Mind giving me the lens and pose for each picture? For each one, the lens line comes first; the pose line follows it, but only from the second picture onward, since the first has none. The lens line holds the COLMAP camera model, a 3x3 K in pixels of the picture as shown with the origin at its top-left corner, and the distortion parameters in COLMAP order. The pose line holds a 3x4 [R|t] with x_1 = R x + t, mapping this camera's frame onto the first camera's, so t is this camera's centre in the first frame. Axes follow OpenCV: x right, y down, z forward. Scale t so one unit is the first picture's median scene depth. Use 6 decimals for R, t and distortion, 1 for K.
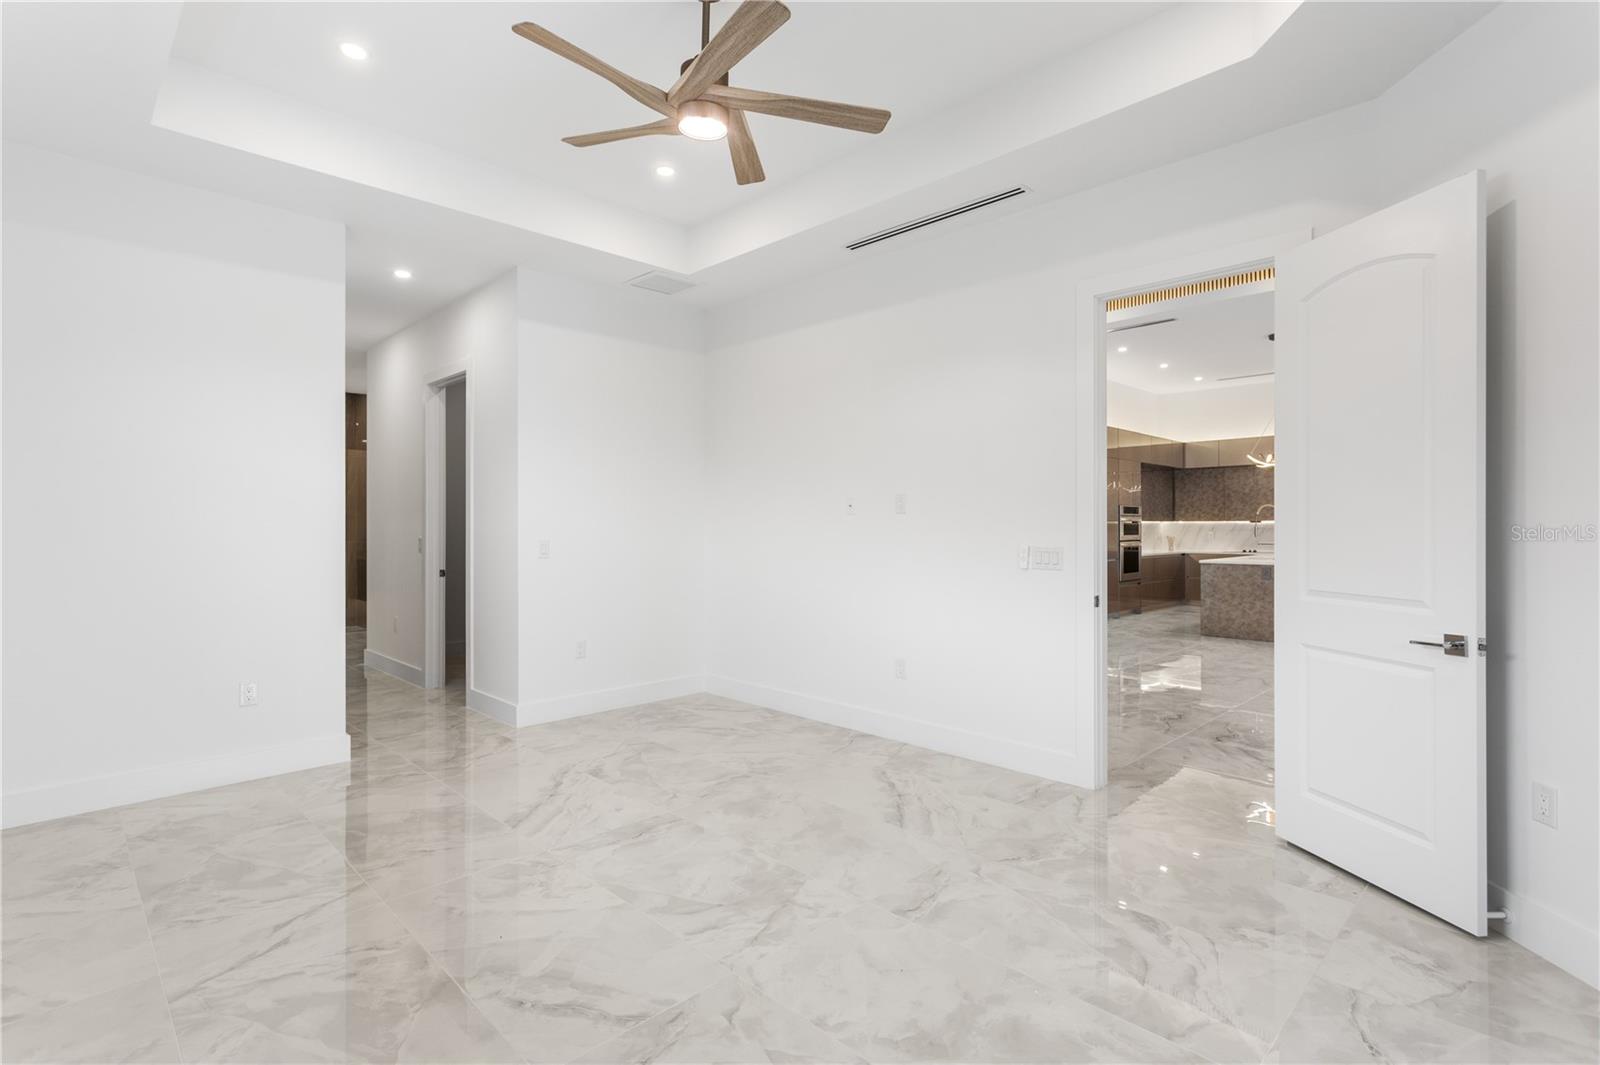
lens RADIAL K [[776.6, 0, 799.6], [0, 776.6, 525.0], [0, 0, 1]] dist [-0.000780, 0.000358]
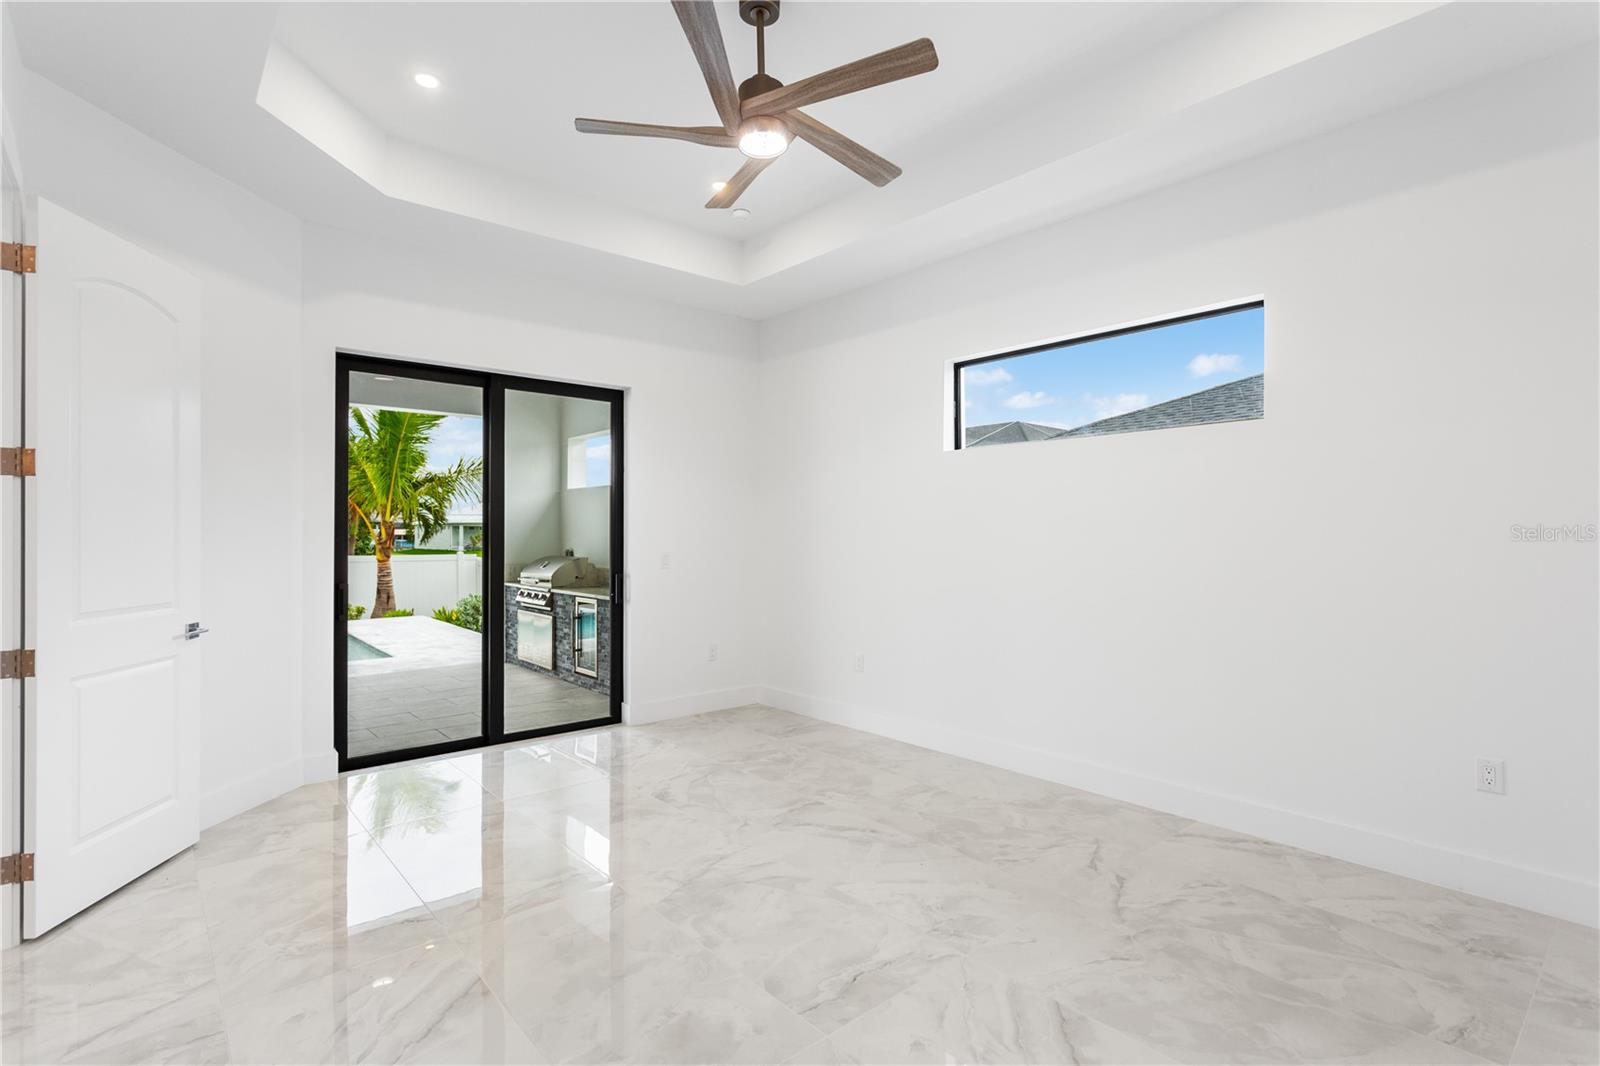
lens RADIAL K [[776.6, 0, 795.0], [0, 776.6, 532.6], [0, 0, 1]] dist [-0.000780, 0.000358]
pose [[-0.997618, 0.003869, 0.068878, -0.248714], [0.003550, 0.999982, -0.004747, -0.002524], [-0.068896, -0.004491, -0.997614, 2.108857]]
